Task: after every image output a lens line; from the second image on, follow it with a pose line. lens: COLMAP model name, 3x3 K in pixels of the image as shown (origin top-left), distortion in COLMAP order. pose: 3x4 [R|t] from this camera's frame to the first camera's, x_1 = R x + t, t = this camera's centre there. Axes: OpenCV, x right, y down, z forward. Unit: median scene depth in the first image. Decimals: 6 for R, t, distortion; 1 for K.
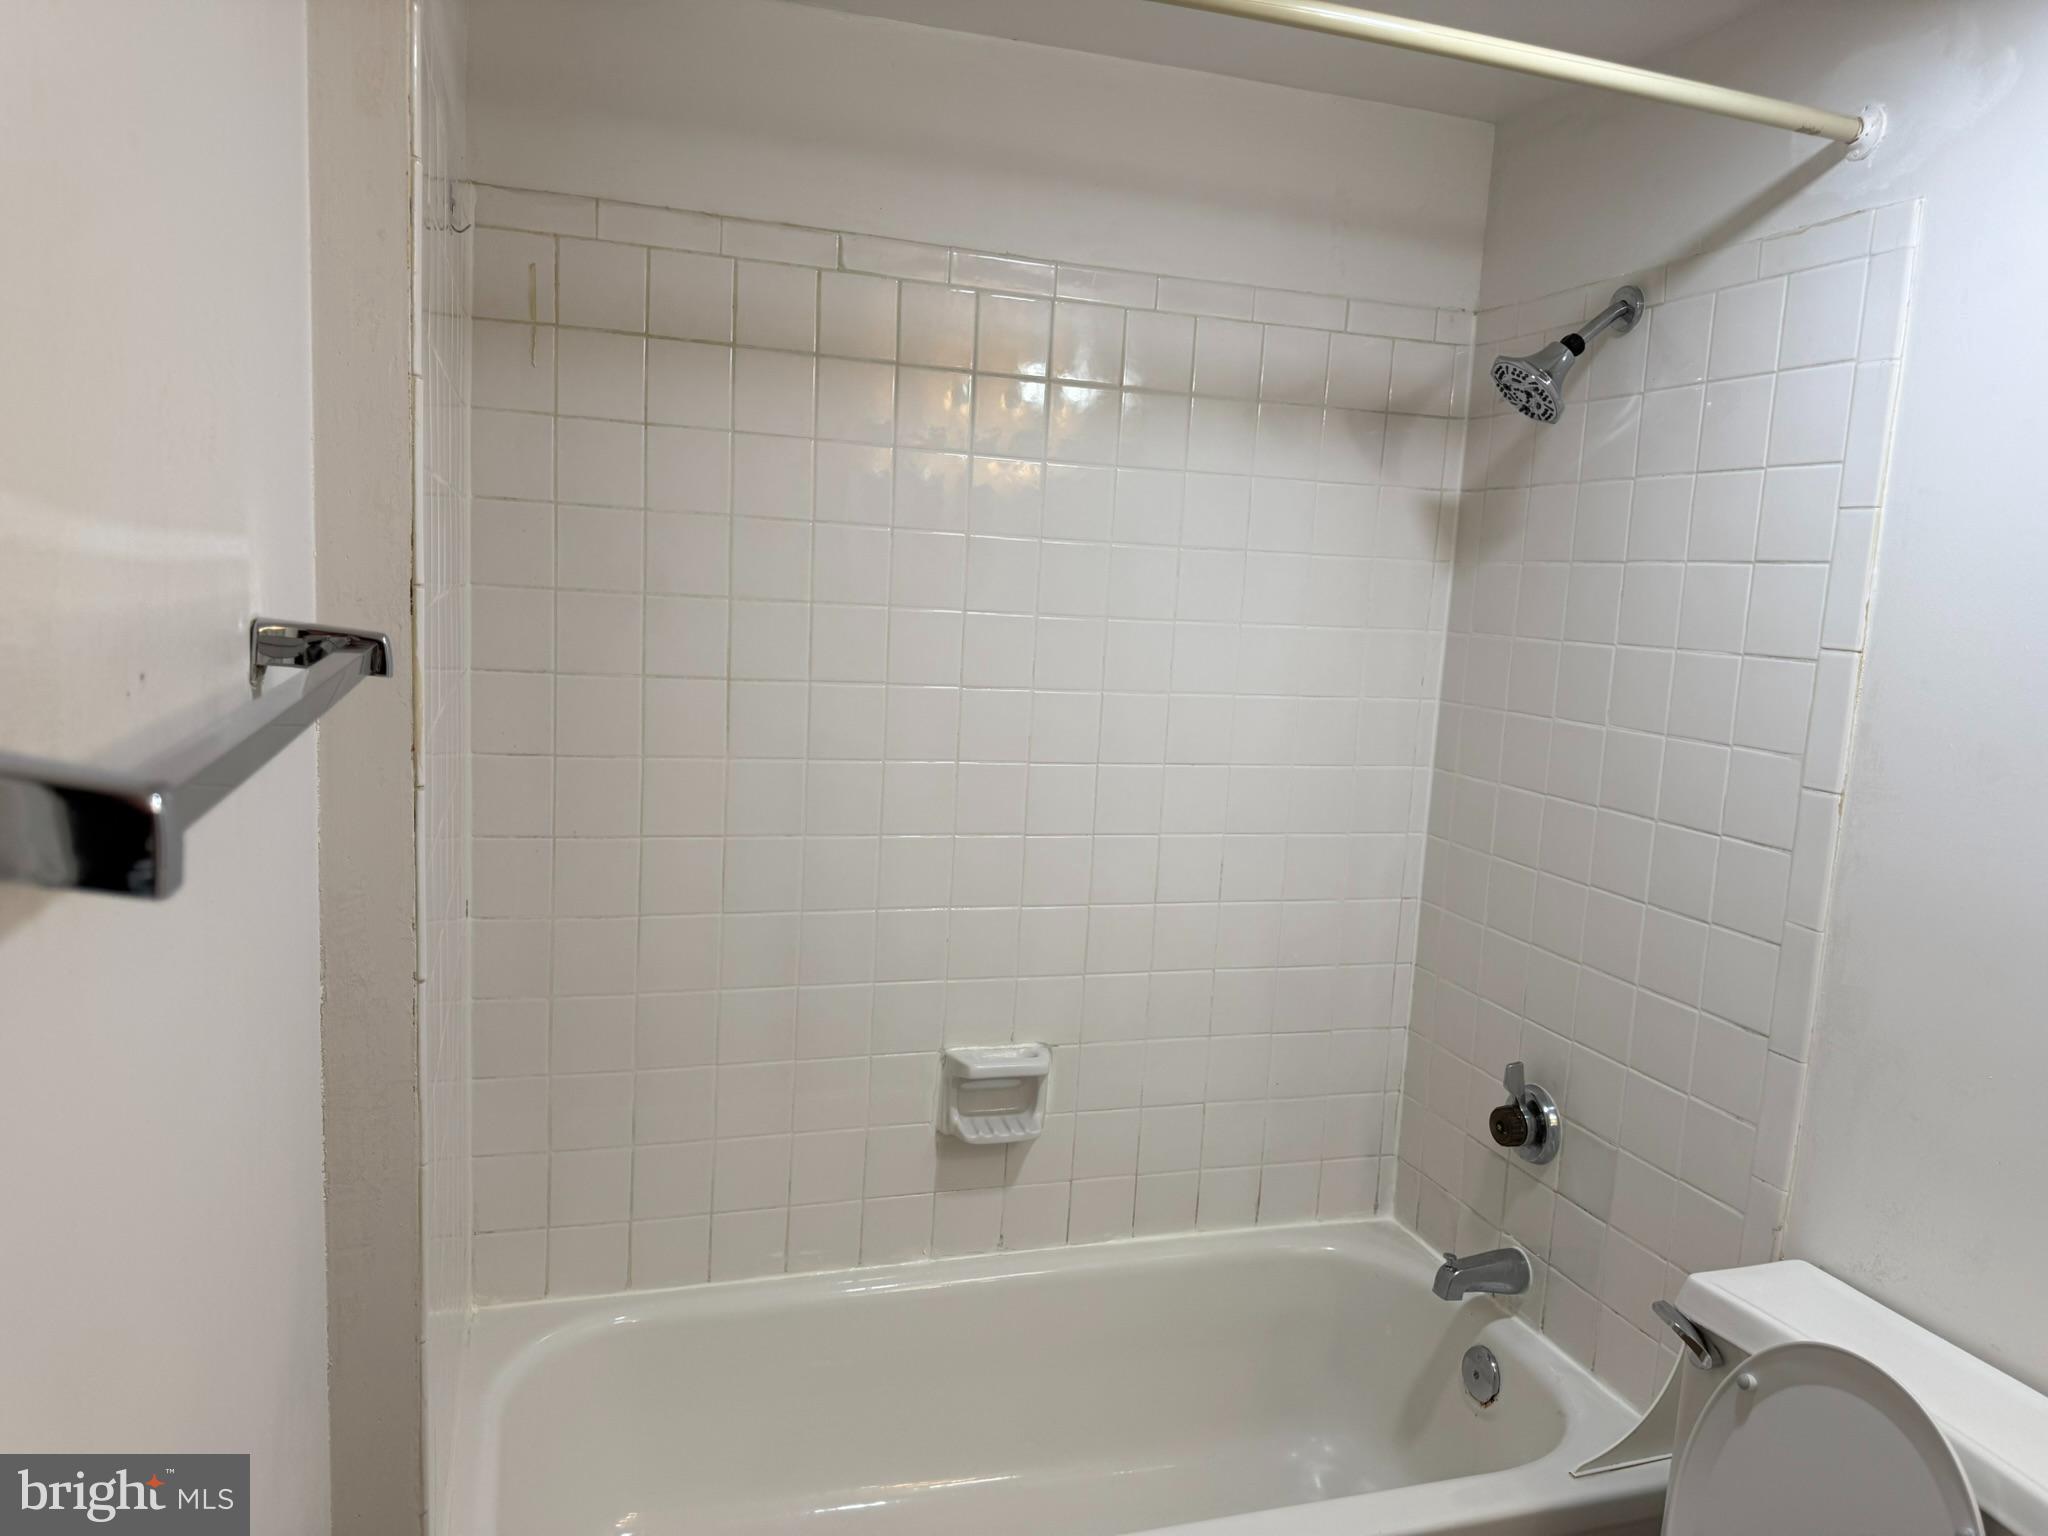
lens RADIAL K [[1435.9, 0, 1026.1], [0, 1435.9, 771.1], [0, 0, 1]] dist [0.040438, -0.059509]
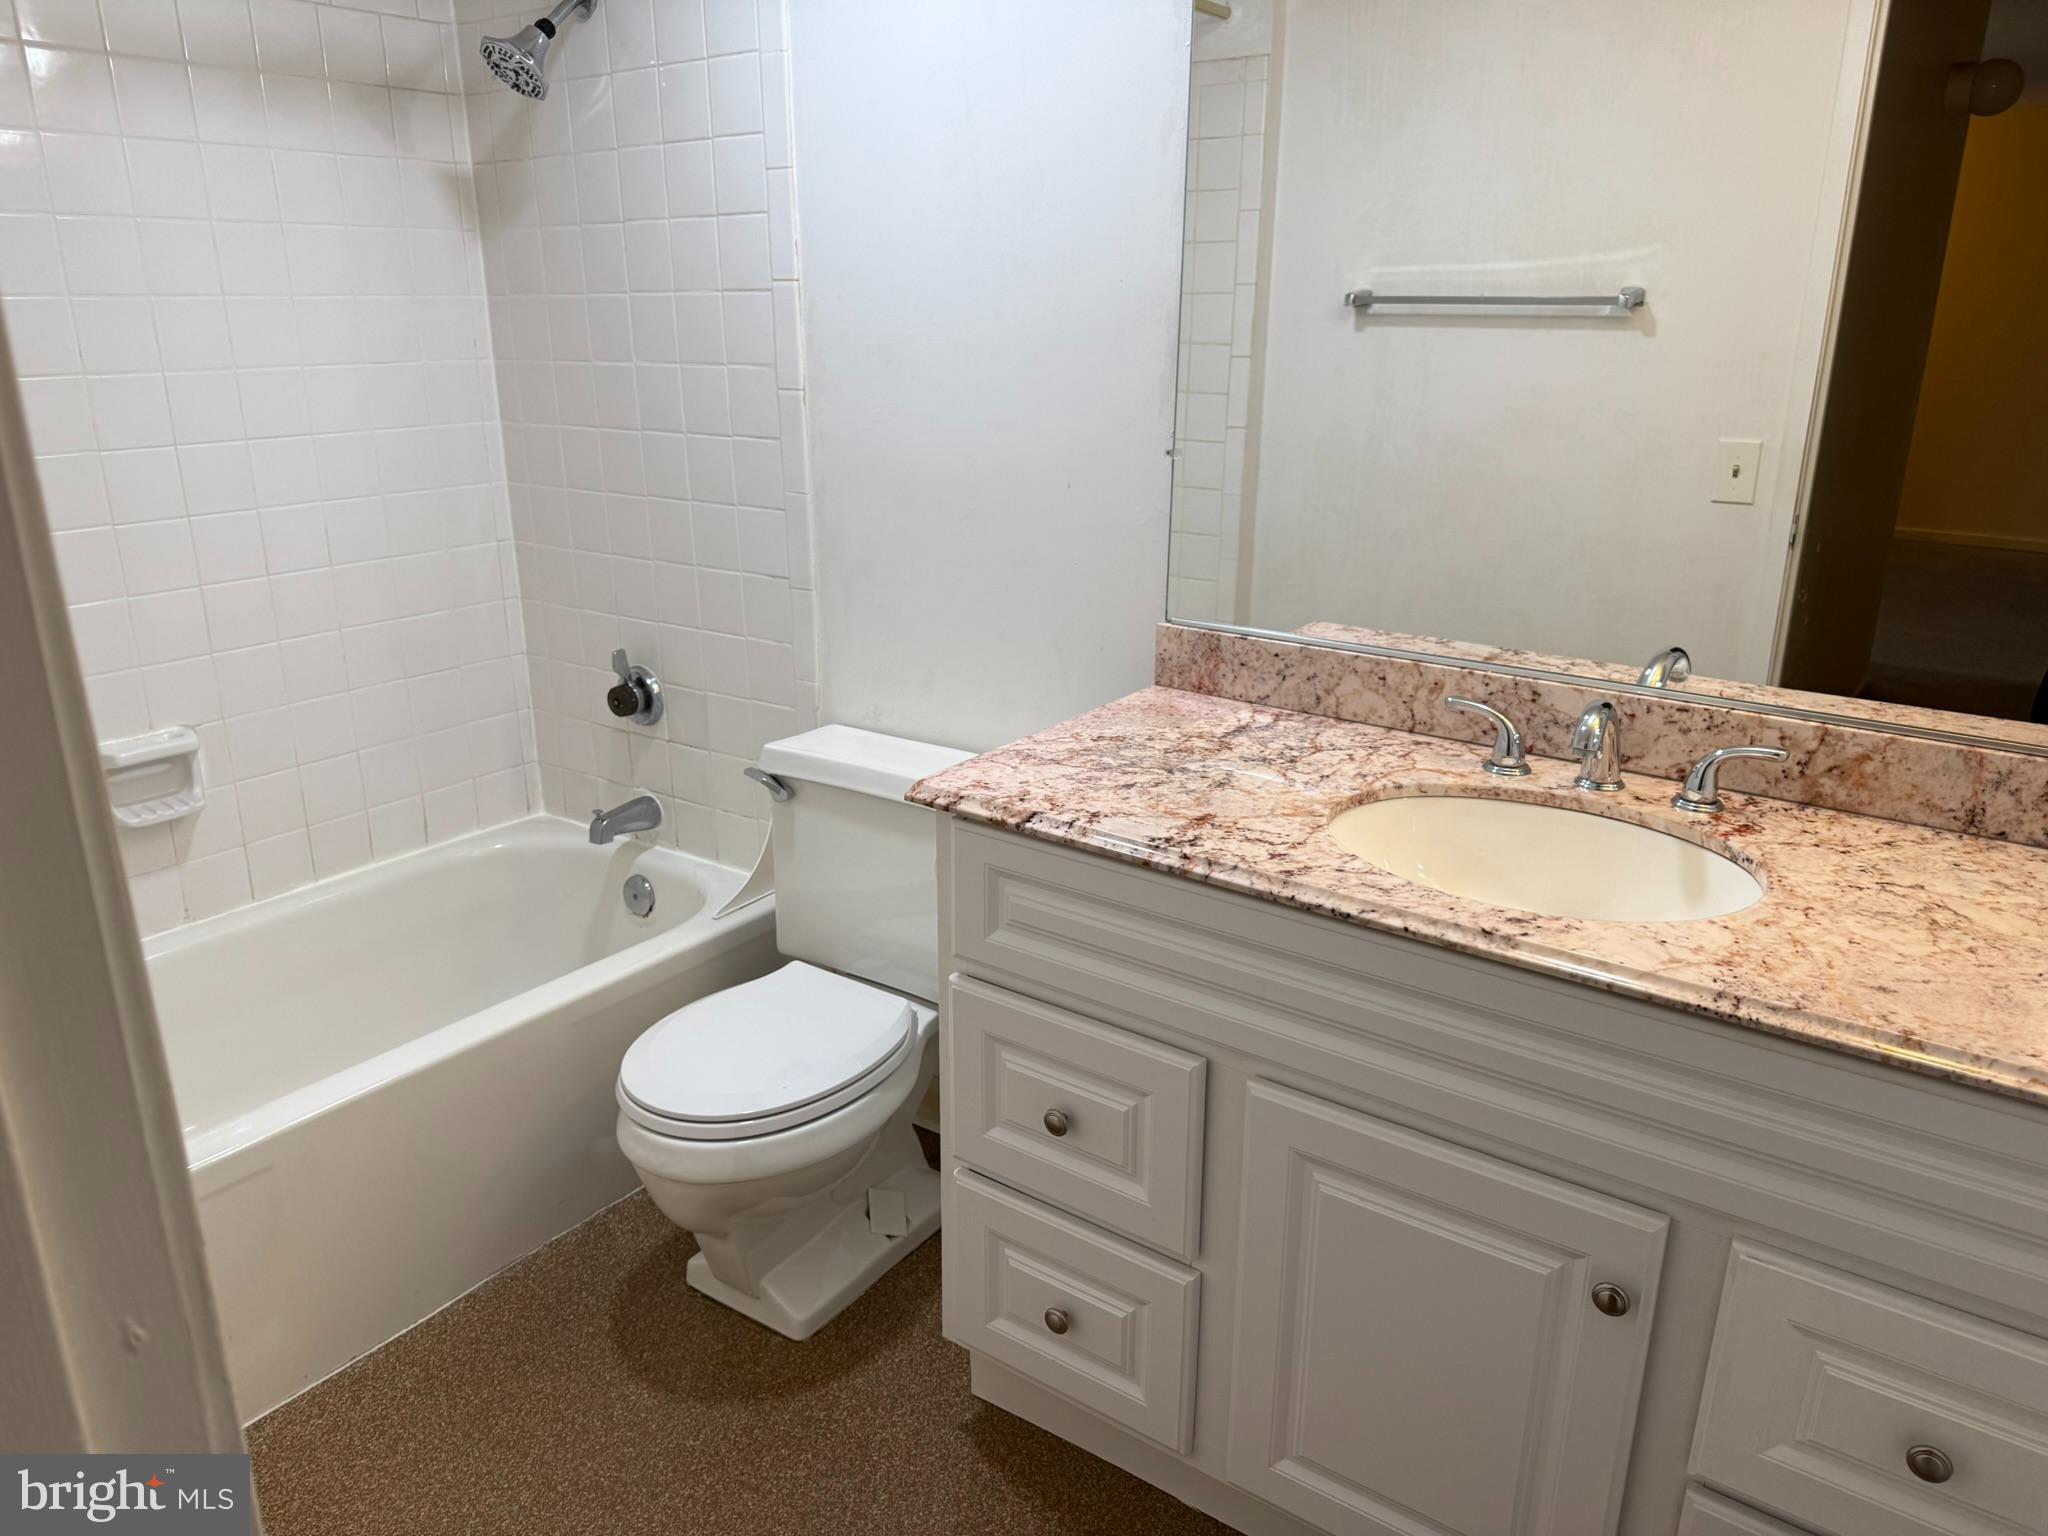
lens RADIAL K [[1435.9, 0, 1026.1], [0, 1435.9, 771.1], [0, 0, 1]] dist [0.040438, -0.059509]
pose [[0.798130, -0.237327, 0.553773, -0.094769], [0.127044, 0.964776, 0.230365, 0.060465], [-0.588938, -0.113507, 0.800167, -0.217935]]
